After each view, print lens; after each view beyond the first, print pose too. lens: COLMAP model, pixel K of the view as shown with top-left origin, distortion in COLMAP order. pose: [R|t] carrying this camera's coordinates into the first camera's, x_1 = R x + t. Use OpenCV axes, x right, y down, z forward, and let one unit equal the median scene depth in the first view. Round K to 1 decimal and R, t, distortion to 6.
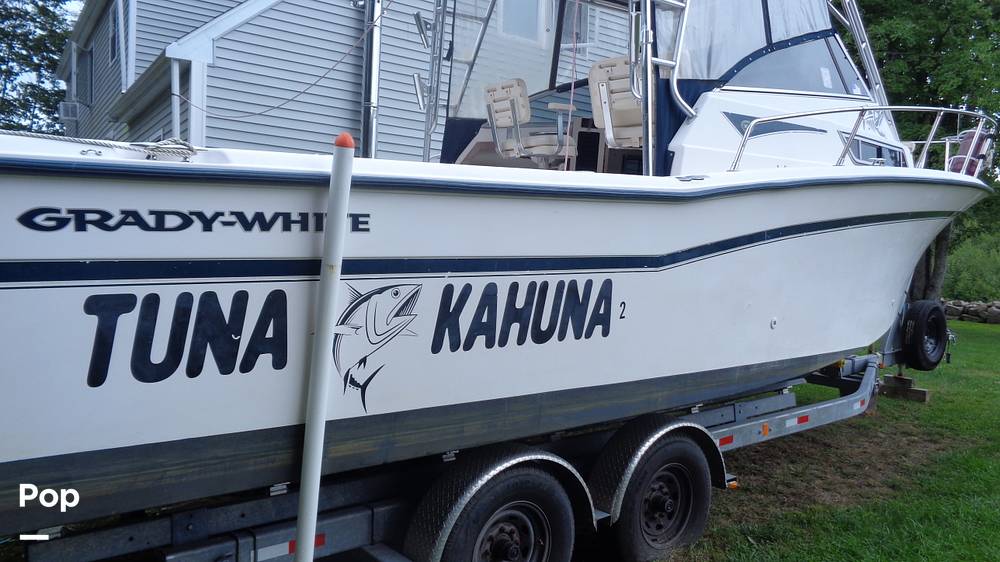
lens RADIAL K [[752.4, 0, 506.6], [0, 752.4, 283.6], [0, 0, 1]] dist [-0.005766, 0.010150]
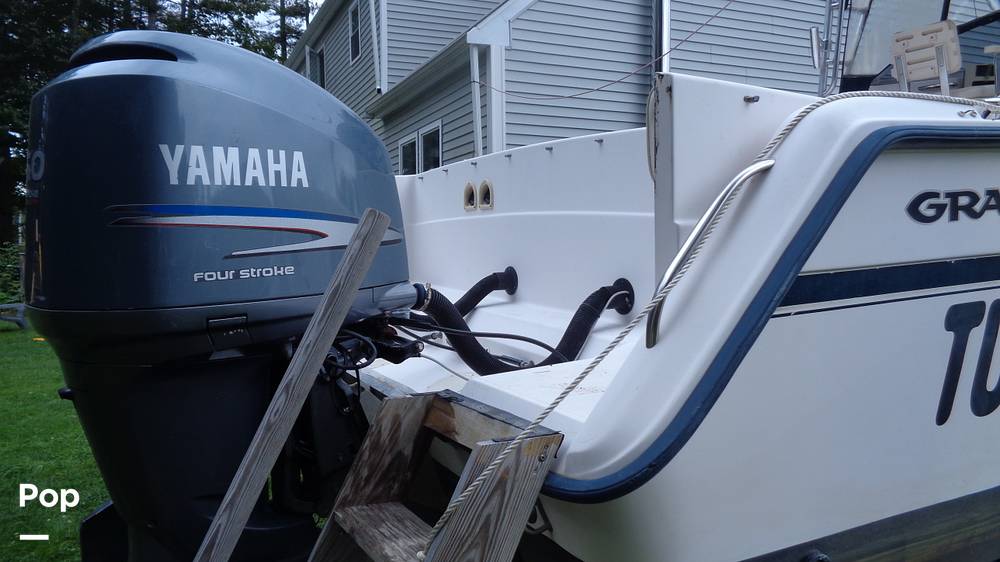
lens RADIAL K [[752.4, 0, 505.7], [0, 752.4, 276.8], [0, 0, 1]] dist [-0.005766, 0.010150]
pose [[0.982868, -0.039551, -0.180016, -0.767458], [0.042599, 0.999006, 0.013096, -0.037590], [0.179319, -0.020540, 0.983577, 0.161125]]
